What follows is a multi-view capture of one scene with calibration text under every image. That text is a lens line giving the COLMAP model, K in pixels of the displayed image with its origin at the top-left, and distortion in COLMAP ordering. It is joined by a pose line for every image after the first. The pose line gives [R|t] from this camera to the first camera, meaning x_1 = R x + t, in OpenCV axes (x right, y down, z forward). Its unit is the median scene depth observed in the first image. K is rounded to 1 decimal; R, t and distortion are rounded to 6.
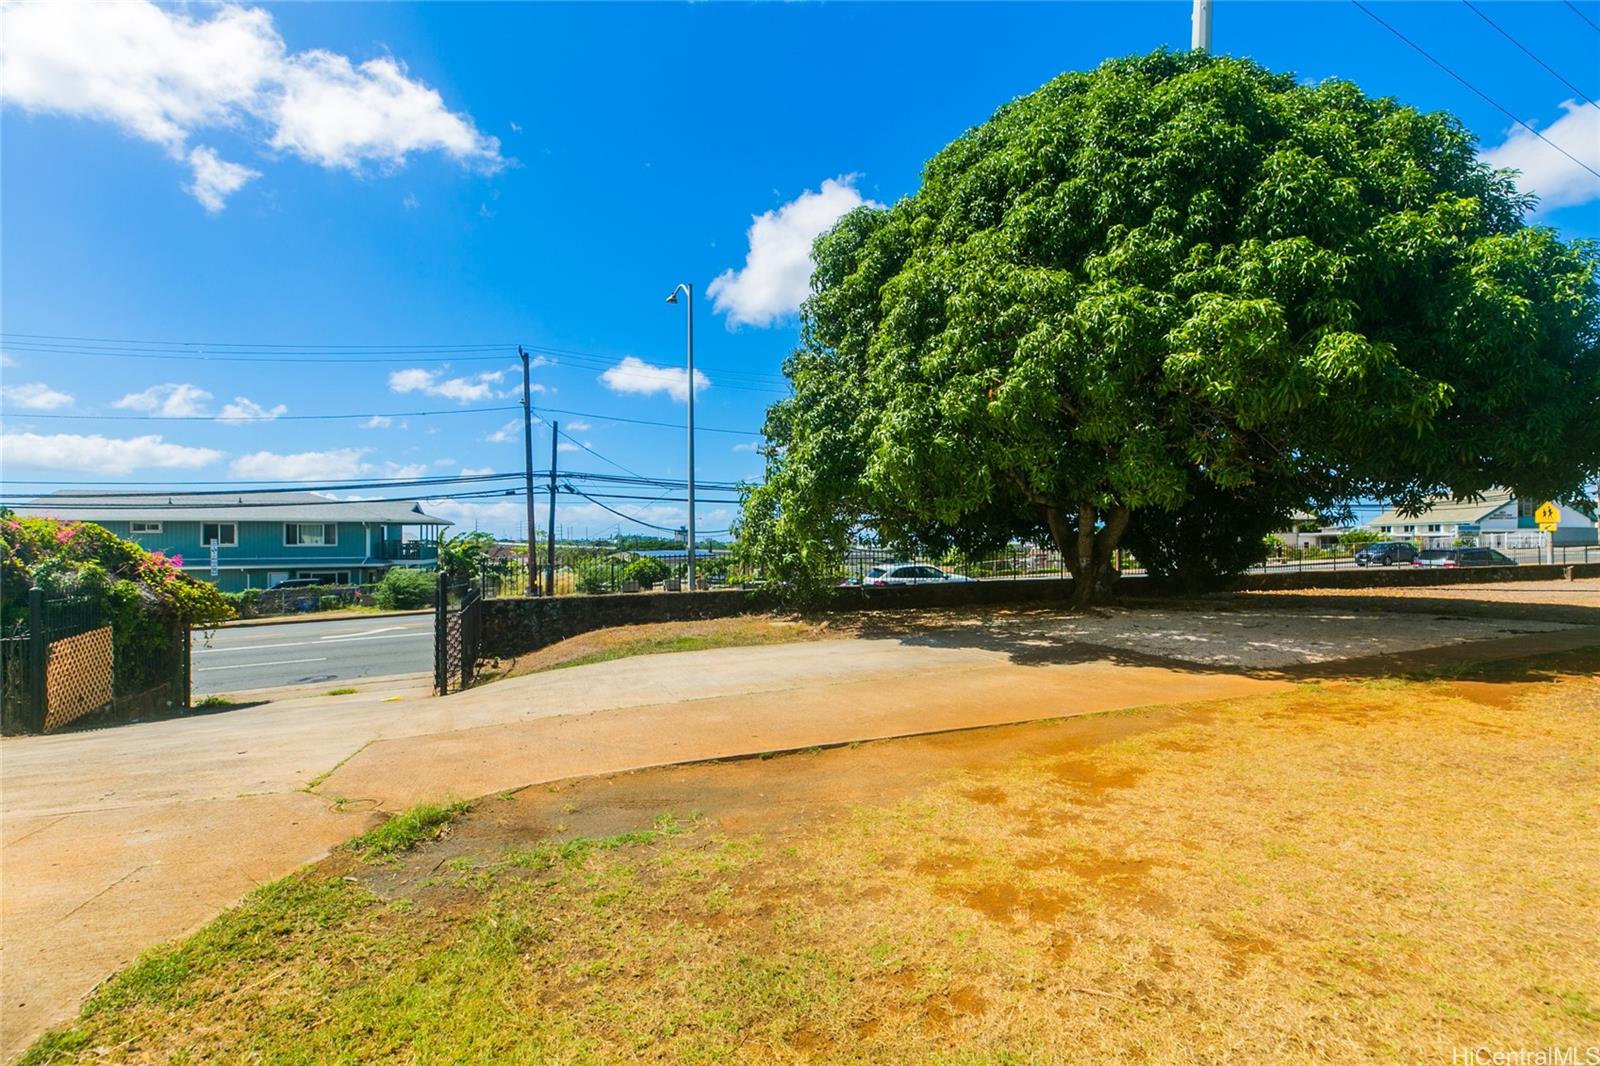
lens RADIAL K [[763.8, 0, 800.0], [0, 763.8, 533.0], [0, 0, 1]] dist [-0.000720, -0.000430]
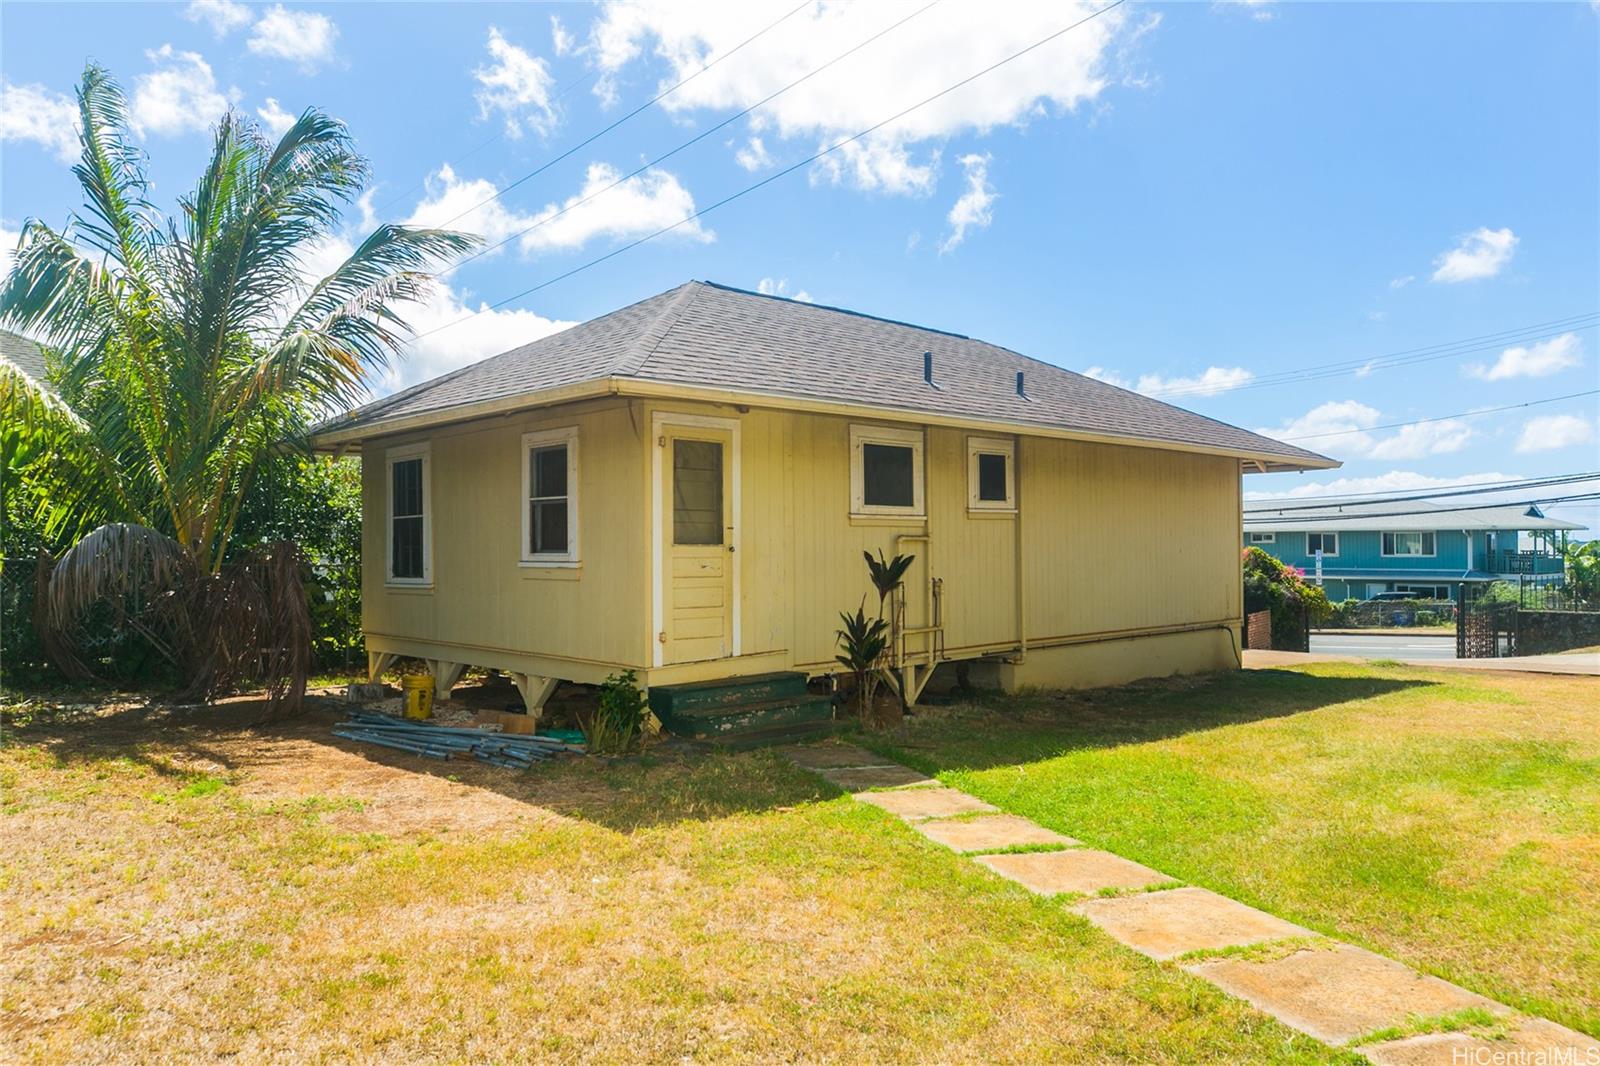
lens RADIAL K [[1087.3, 0, 800.0], [0, 1087.3, 533.0], [0, 0, 1]] dist [-0.035344, -0.000829]
pose [[0.454006, -0.006158, -0.890977, 0.207178], [0.005865, 0.999975, -0.003922, -0.012203], [0.890979, -0.003445, 0.454031, -0.277749]]
